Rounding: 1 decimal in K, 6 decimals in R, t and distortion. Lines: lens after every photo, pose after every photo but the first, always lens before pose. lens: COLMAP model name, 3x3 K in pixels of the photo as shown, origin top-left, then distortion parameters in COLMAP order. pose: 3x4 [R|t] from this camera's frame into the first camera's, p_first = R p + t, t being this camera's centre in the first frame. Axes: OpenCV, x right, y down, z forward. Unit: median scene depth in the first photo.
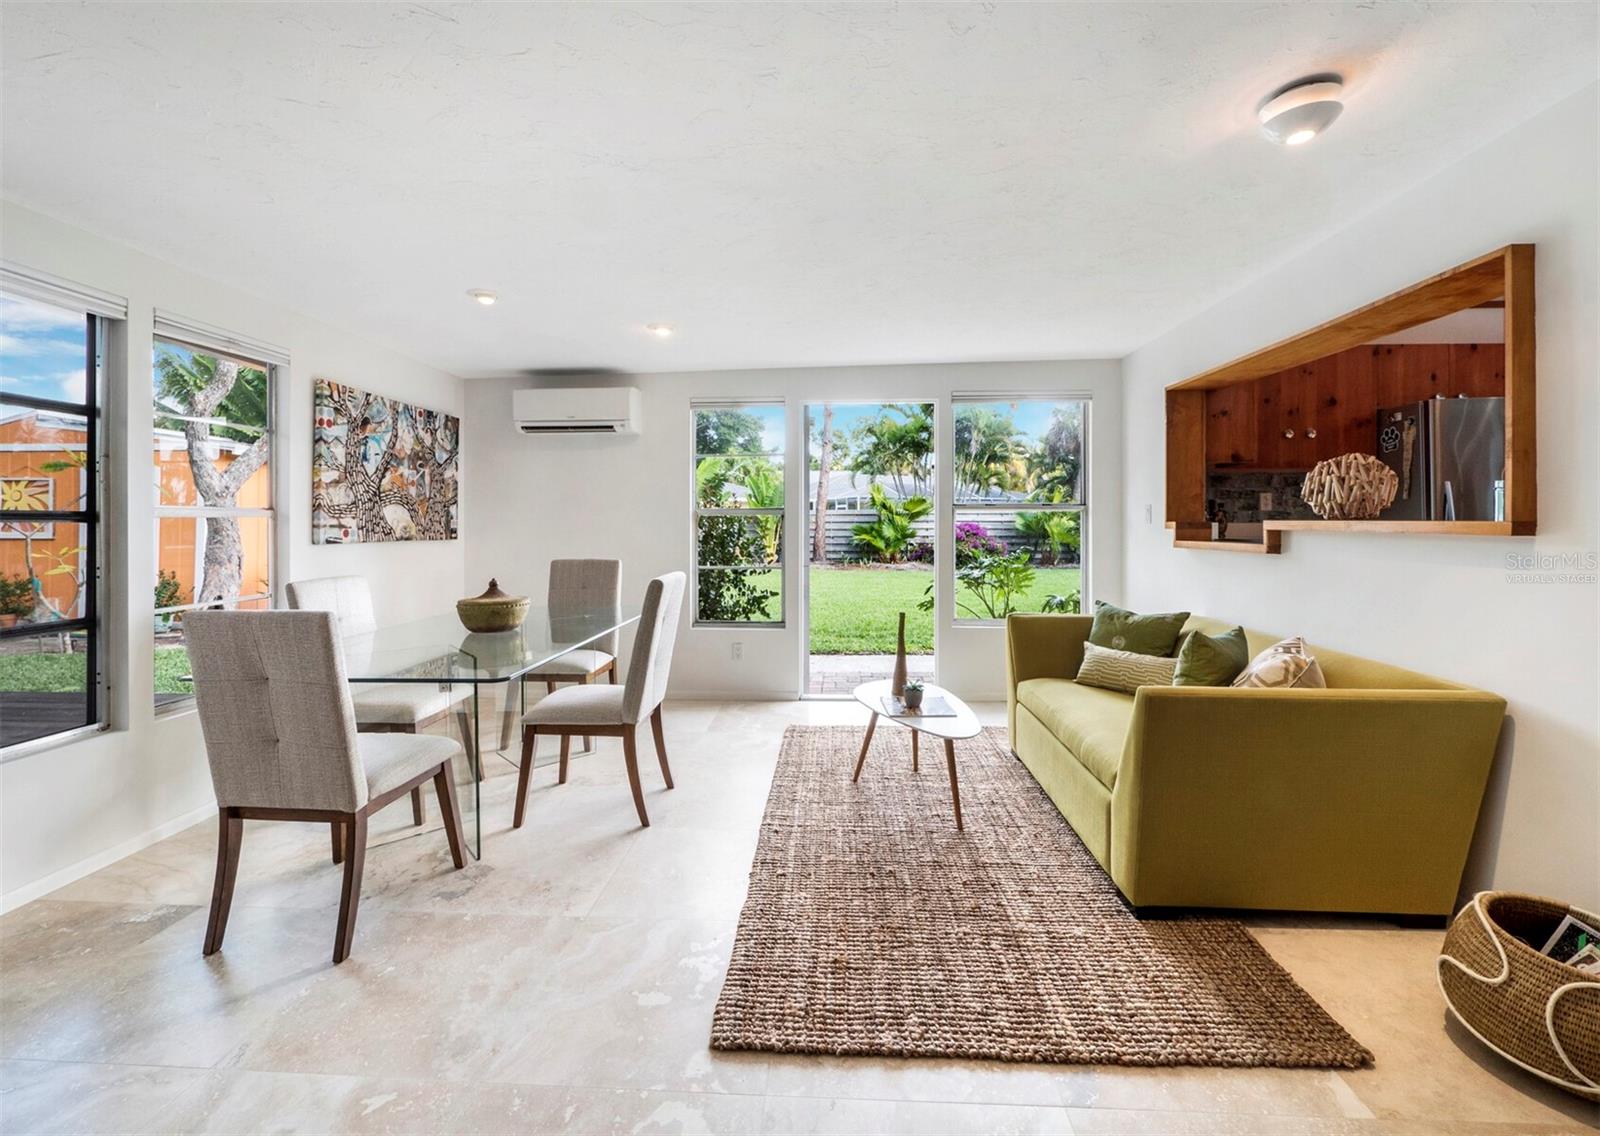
lens RADIAL K [[693.2, 0, 804.1], [0, 693.2, 521.5], [0, 0, 1]] dist [-0.000942, -0.000064]
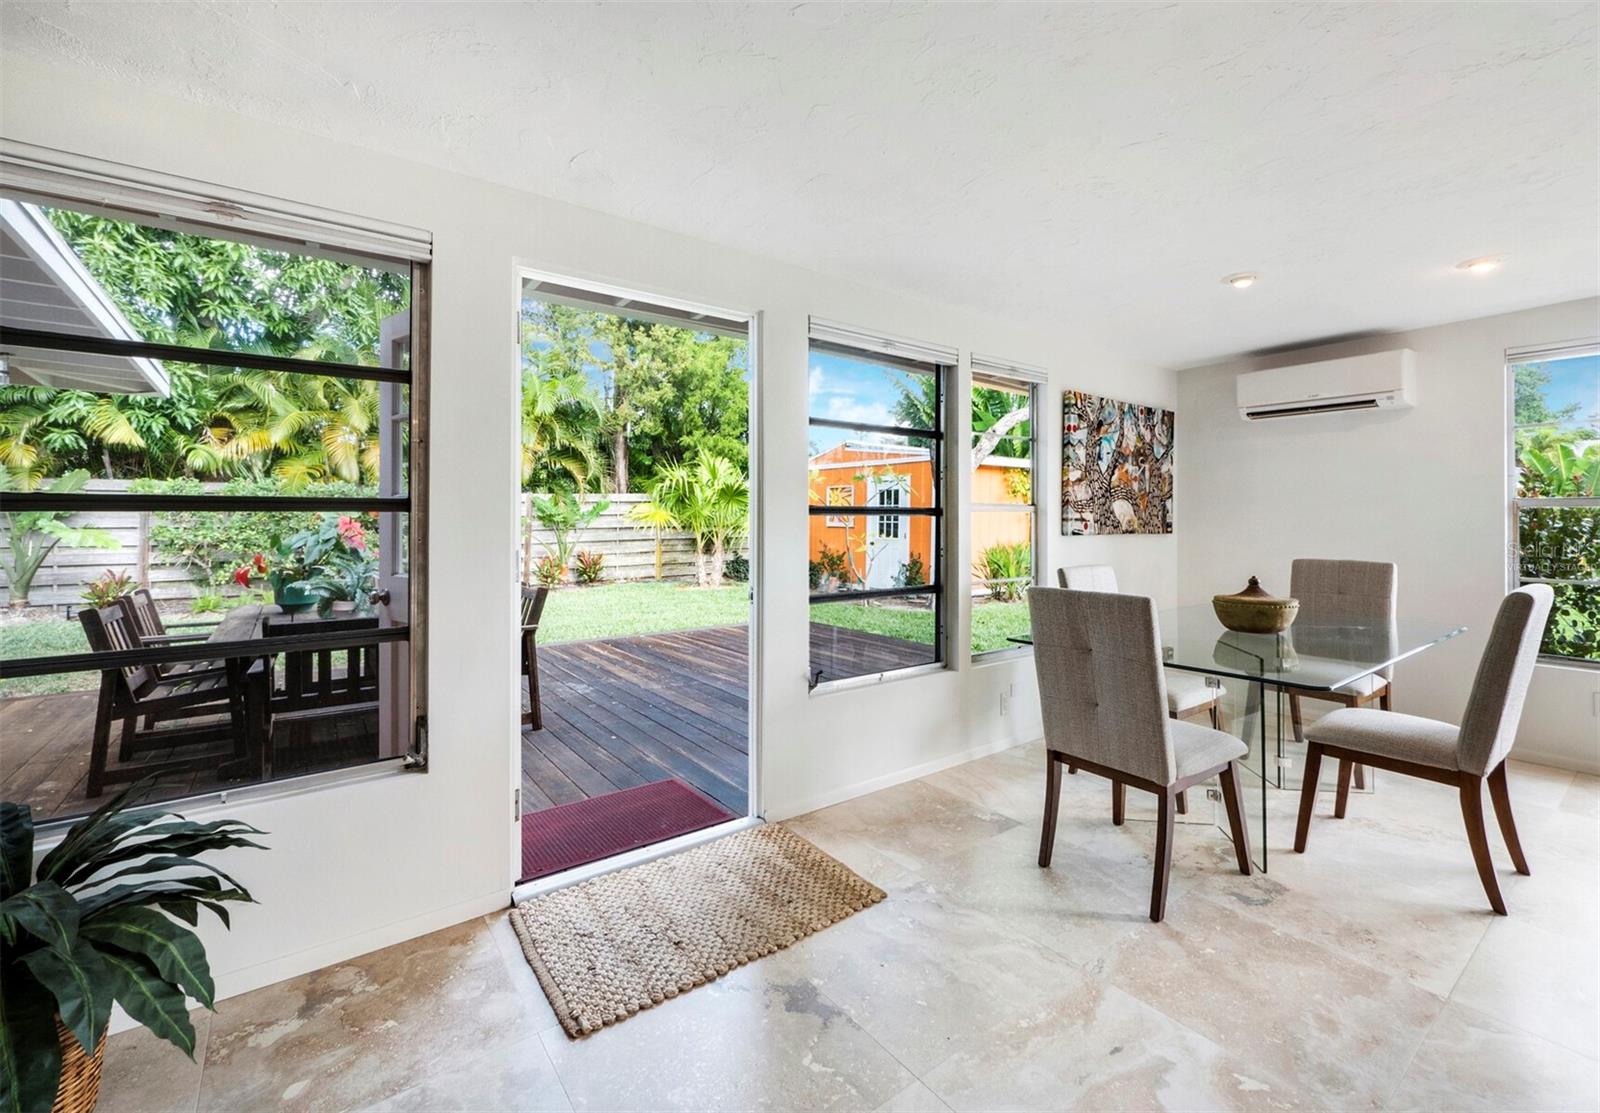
lens RADIAL K [[691.4, 0, 795.9], [0, 691.4, 512.1], [0, 0, 1]] dist [-0.001030, -0.000412]
pose [[0.637319, -0.001709, -0.770598, -0.121838], [-0.002168, 0.999990, -0.004011, 0.000289], [0.770597, 0.004227, 0.637309, -0.079948]]
